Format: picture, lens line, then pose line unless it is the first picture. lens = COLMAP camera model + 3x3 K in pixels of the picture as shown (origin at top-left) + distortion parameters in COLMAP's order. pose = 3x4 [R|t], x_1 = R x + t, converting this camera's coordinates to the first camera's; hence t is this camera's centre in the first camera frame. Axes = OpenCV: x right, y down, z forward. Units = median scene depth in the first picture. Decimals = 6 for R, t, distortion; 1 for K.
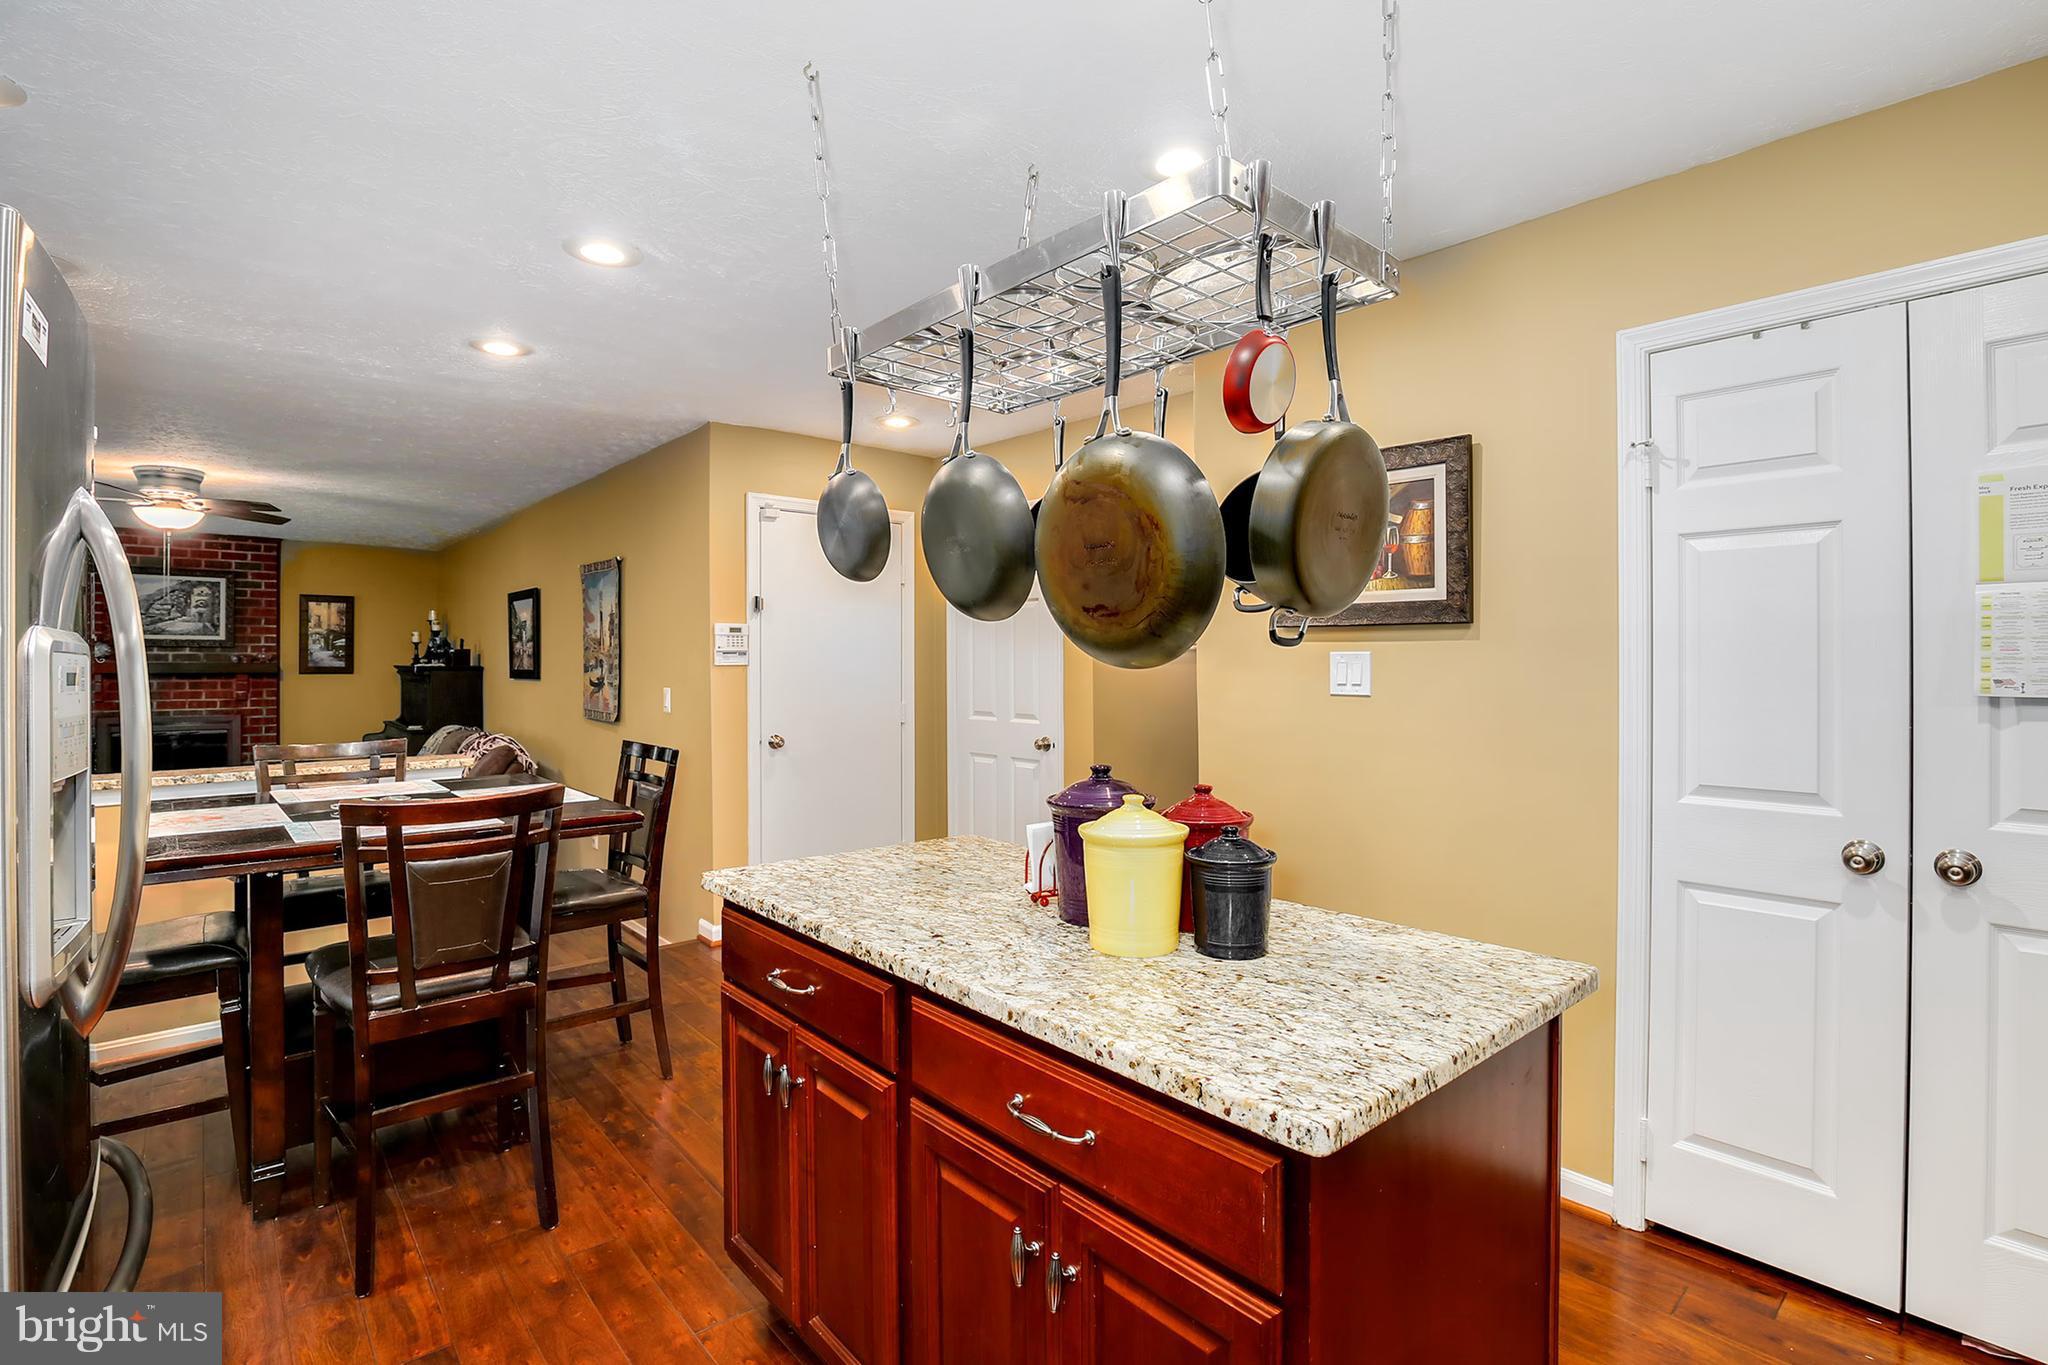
lens RADIAL K [[978.1, 0, 1027.6], [0, 978.1, 666.7], [0, 0, 1]] dist [-0.035818, 0.007727]
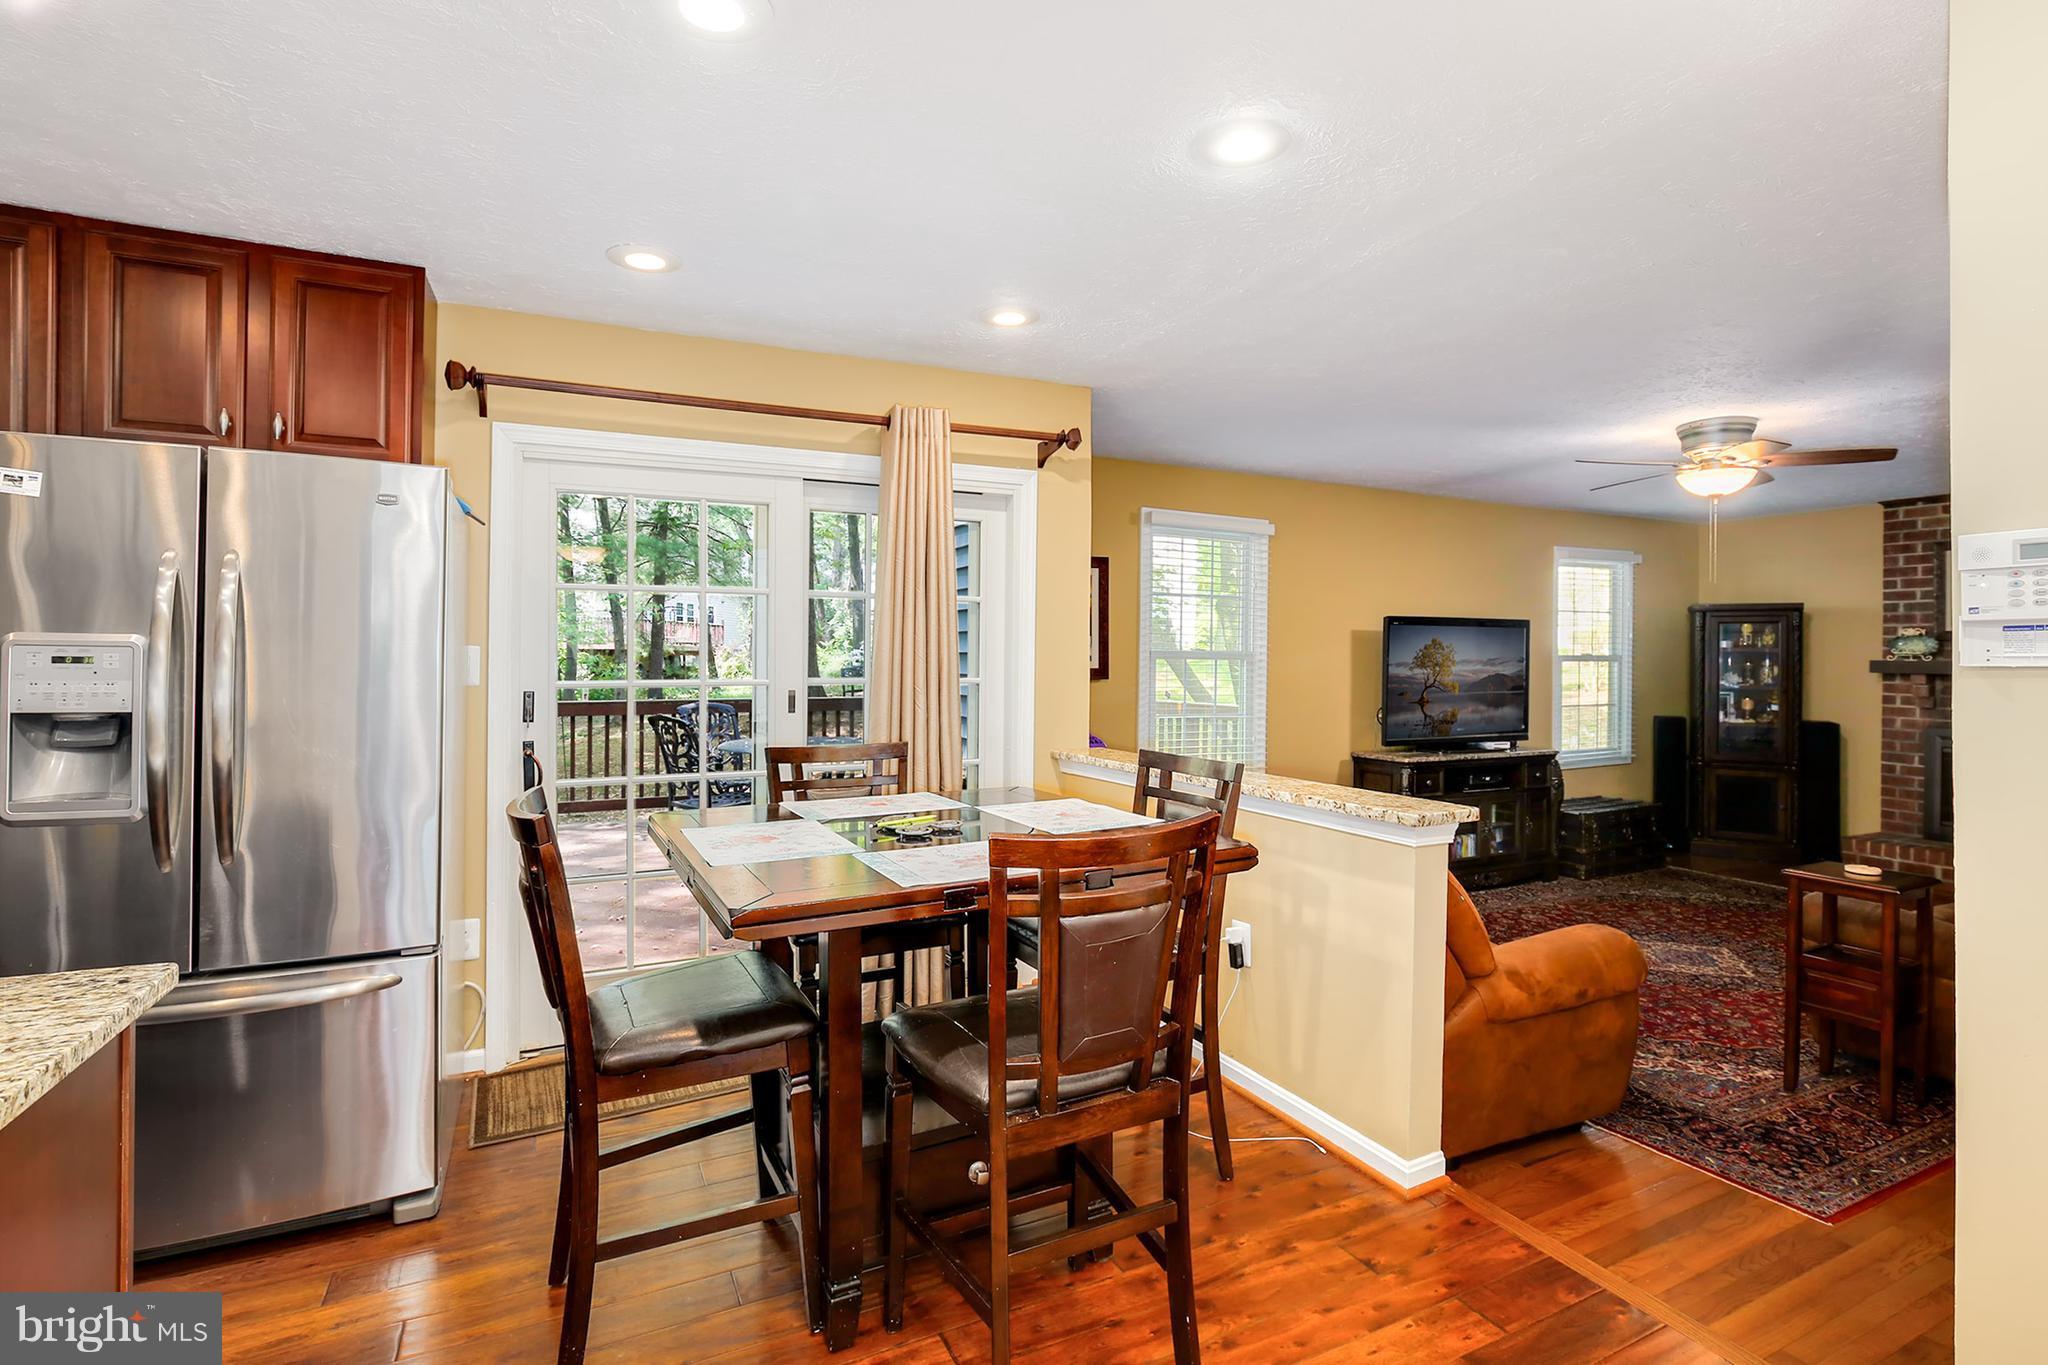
lens RADIAL K [[970.8, 0, 1030.5], [0, 970.8, 654.9], [0, 0, 1]] dist [-0.018175, 0.000556]
pose [[-0.254028, -0.003649, -0.967190, 0.025644], [-0.009323, 0.999956, -0.001324, -0.001172], [0.967152, 0.008681, -0.254051, 0.431564]]
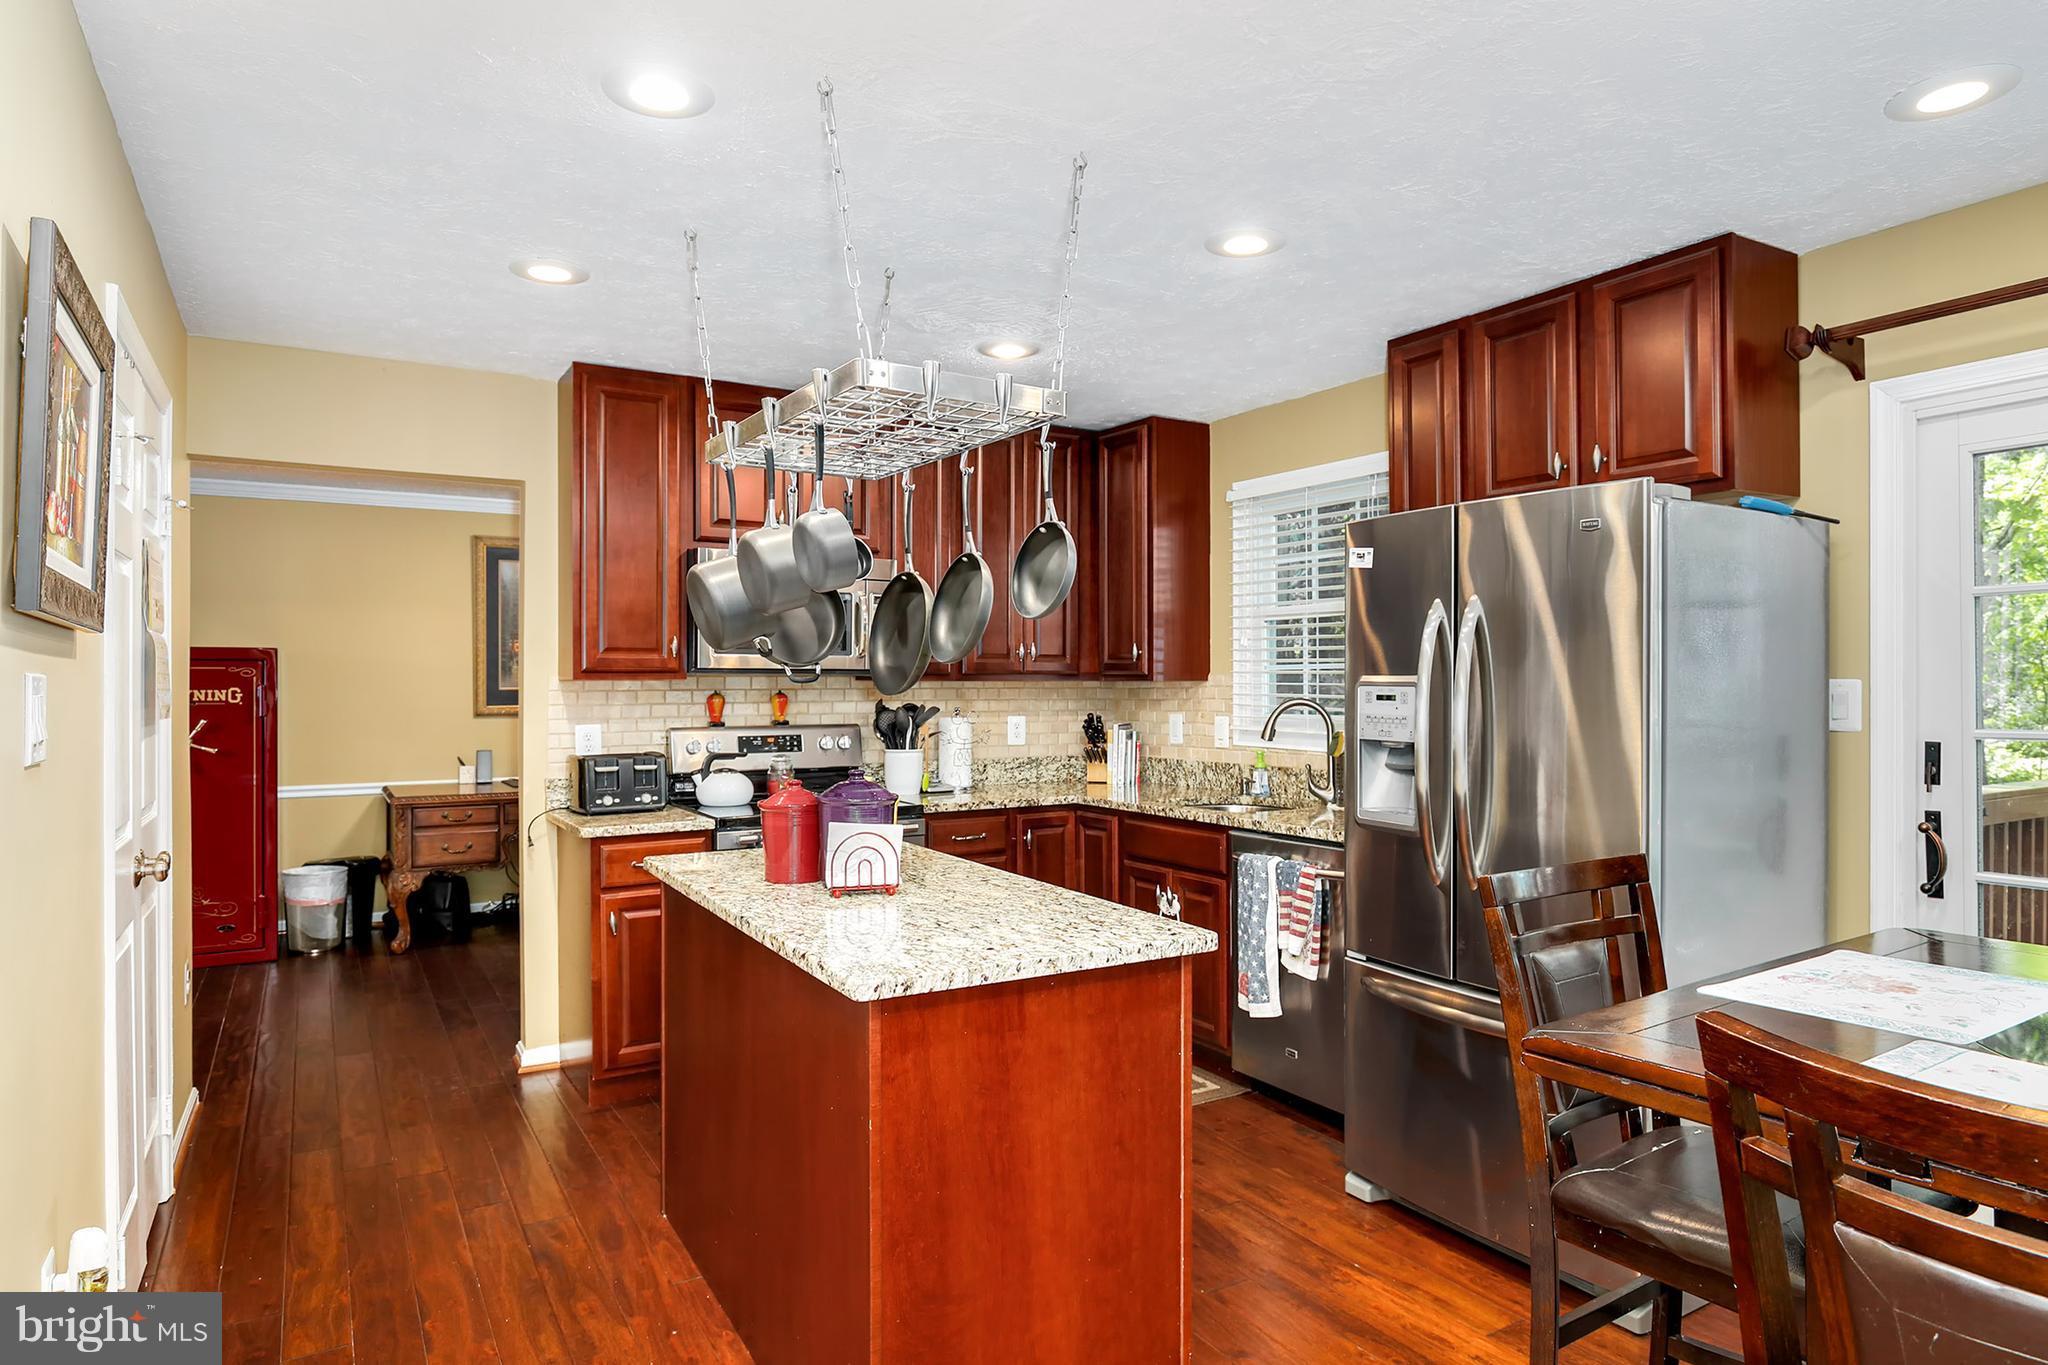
lens RADIAL K [[1167.6, 0, 1028.7], [0, 1167.6, 675.4], [0, 0, 1]] dist [-0.015318, 0.001339]
pose [[-0.987689, 0.004237, 0.156372, -0.089115], [0.003580, 0.999984, -0.004483, -0.003626], [-0.156389, -0.003868, -0.987688, 0.506174]]
